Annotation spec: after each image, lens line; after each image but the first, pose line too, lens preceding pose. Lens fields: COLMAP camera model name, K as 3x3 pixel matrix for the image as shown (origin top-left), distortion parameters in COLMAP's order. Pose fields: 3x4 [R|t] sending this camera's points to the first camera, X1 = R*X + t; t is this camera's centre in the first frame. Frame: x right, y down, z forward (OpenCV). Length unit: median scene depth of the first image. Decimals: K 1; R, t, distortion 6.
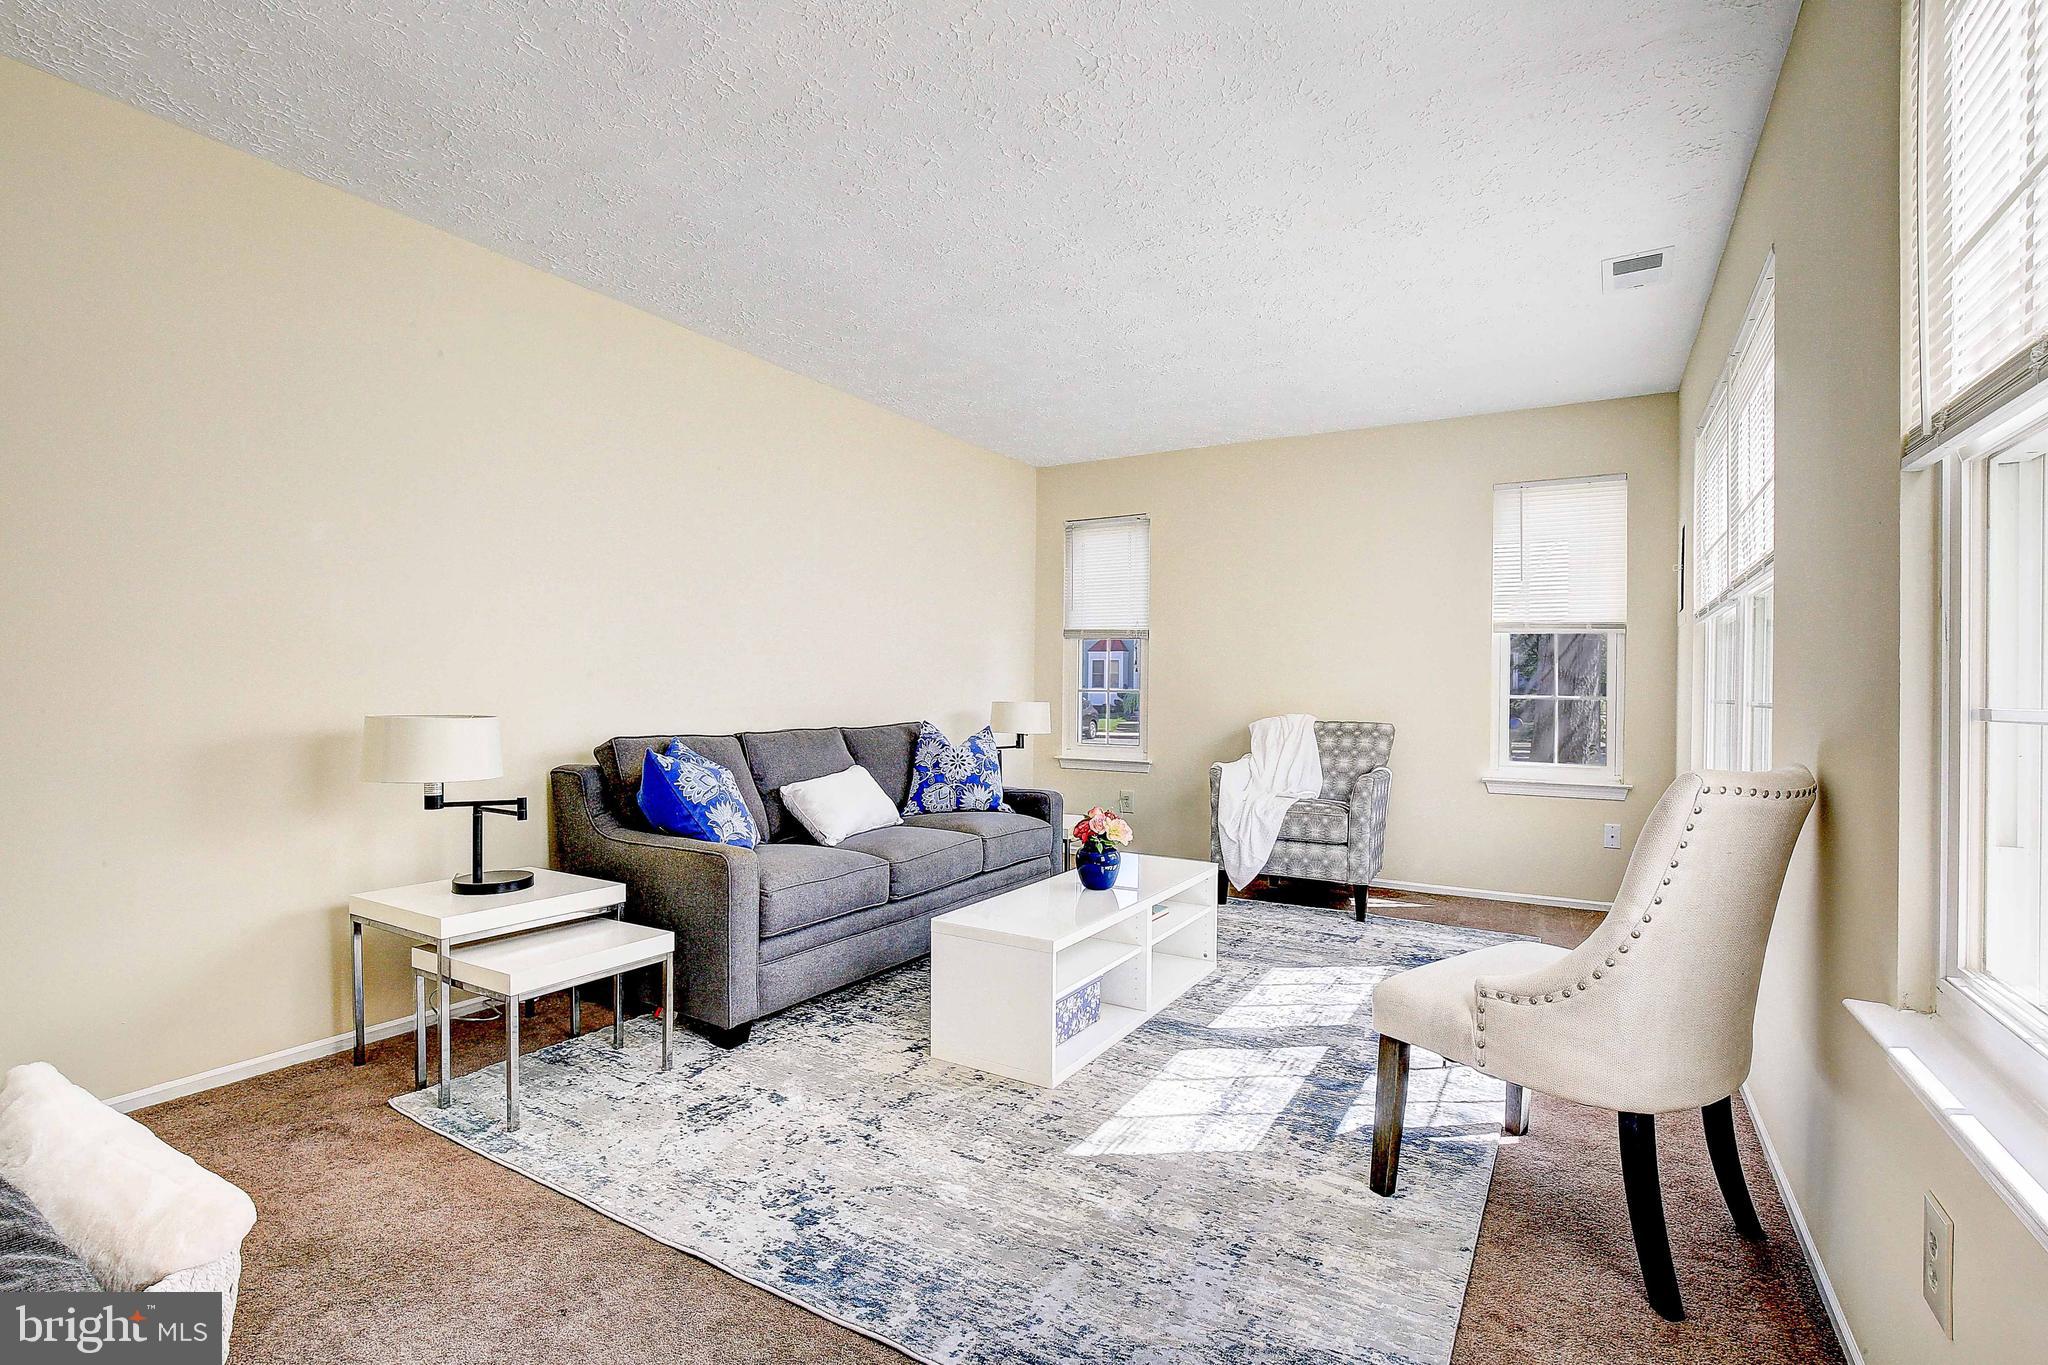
lens RADIAL K [[949.0, 0, 1025.6], [0, 949.0, 687.2], [0, 0, 1]] dist [-0.021612, 0.001958]
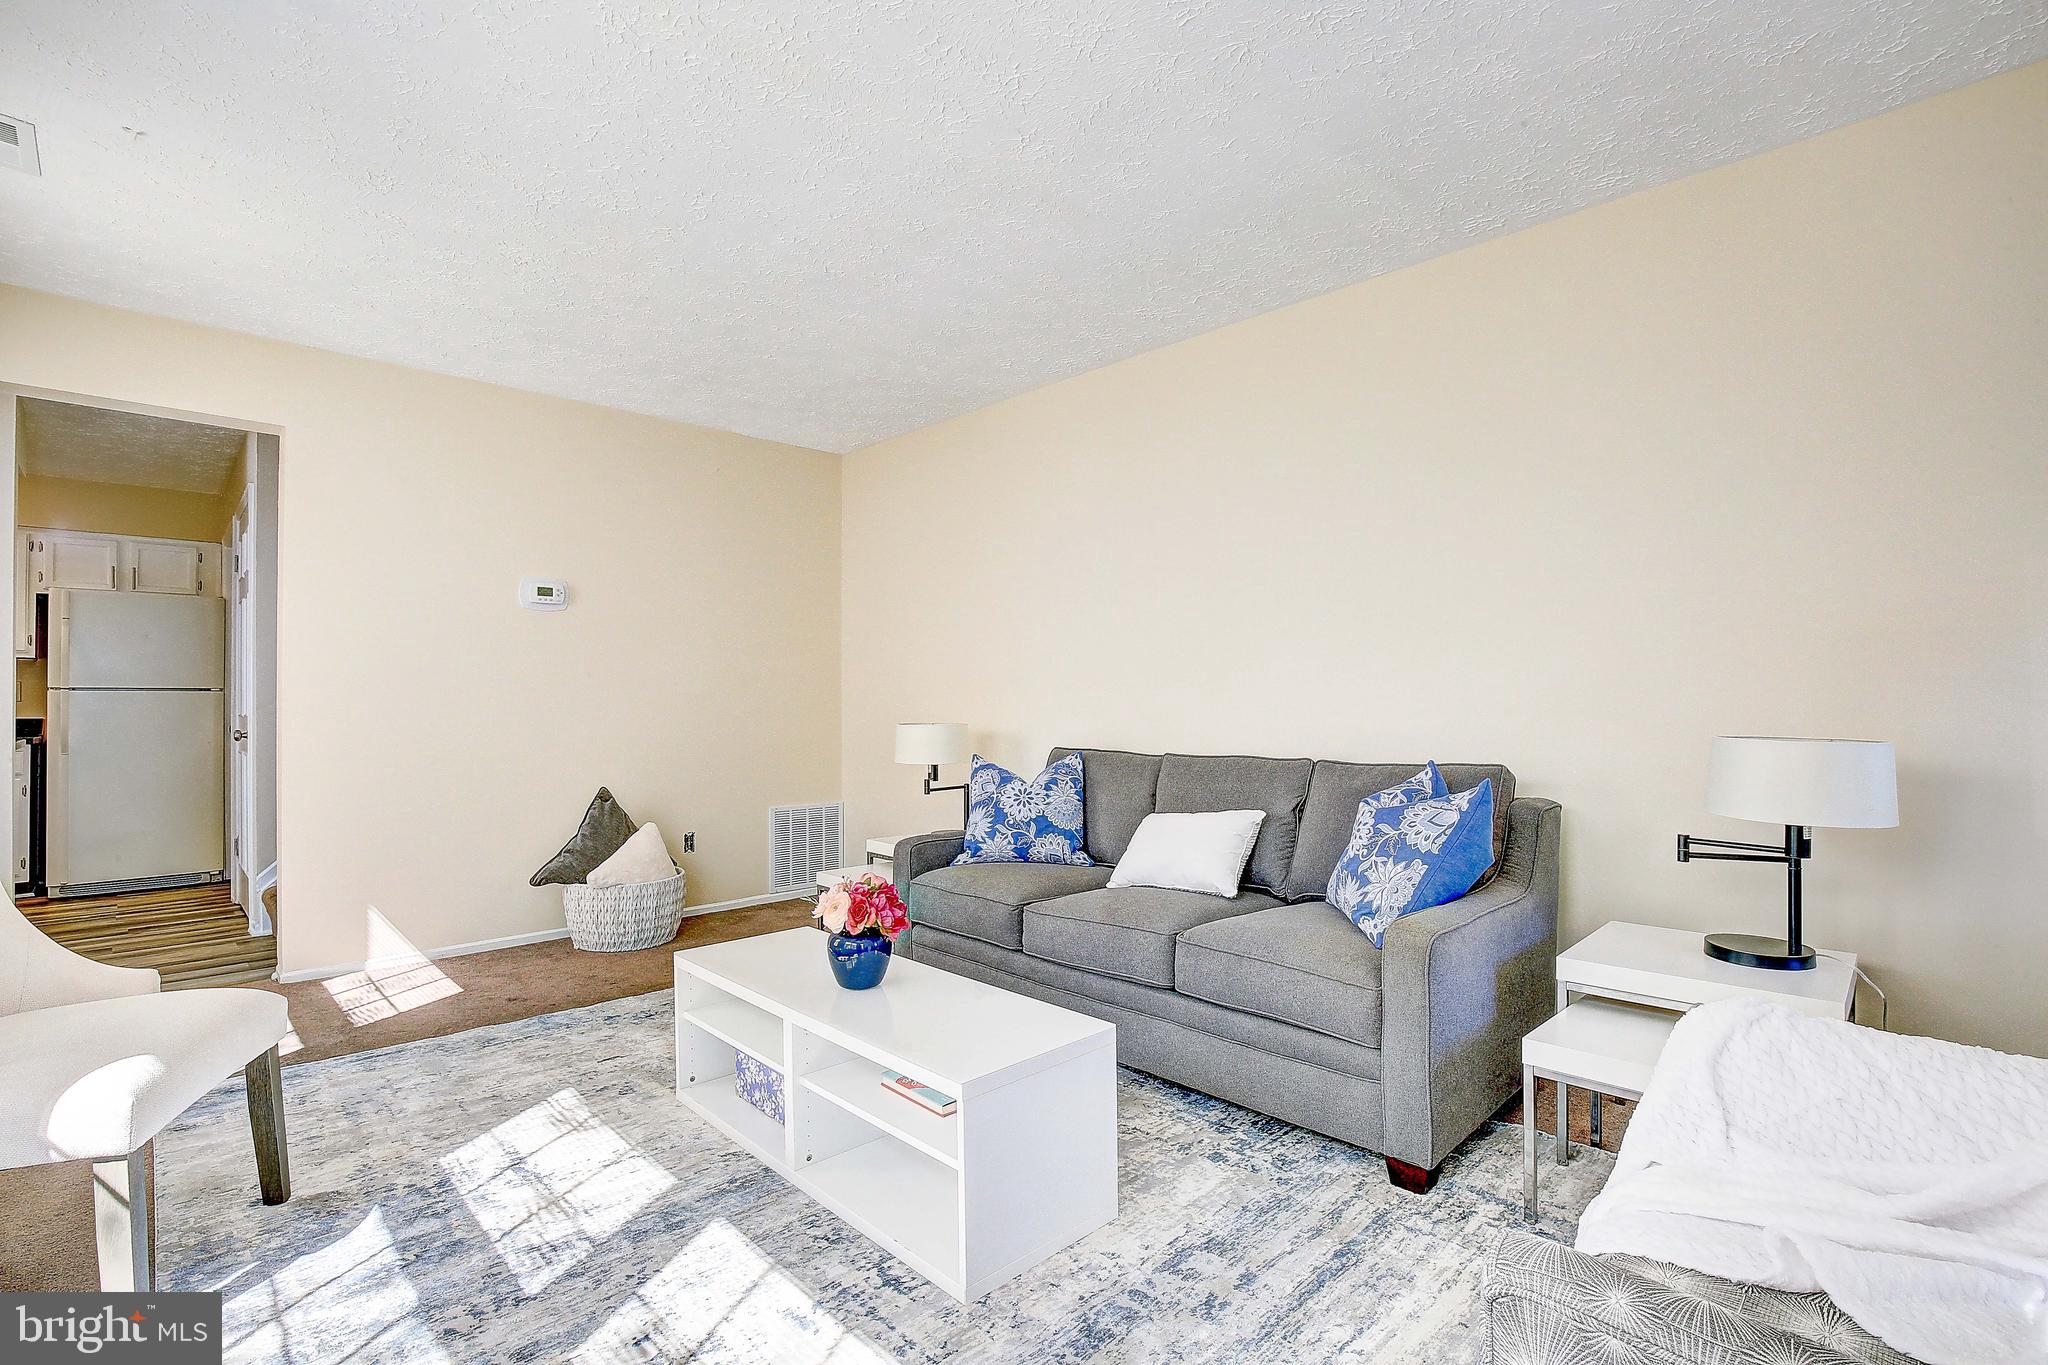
lens RADIAL K [[949.0, 0, 1029.9], [0, 949.0, 690.9], [0, 0, 1]] dist [-0.021612, 0.001958]
pose [[-0.269675, -0.013178, -0.962861, 0.672948], [-0.000745, 0.999909, -0.013477, 0.001947], [0.962951, -0.002917, -0.269660, 1.214007]]
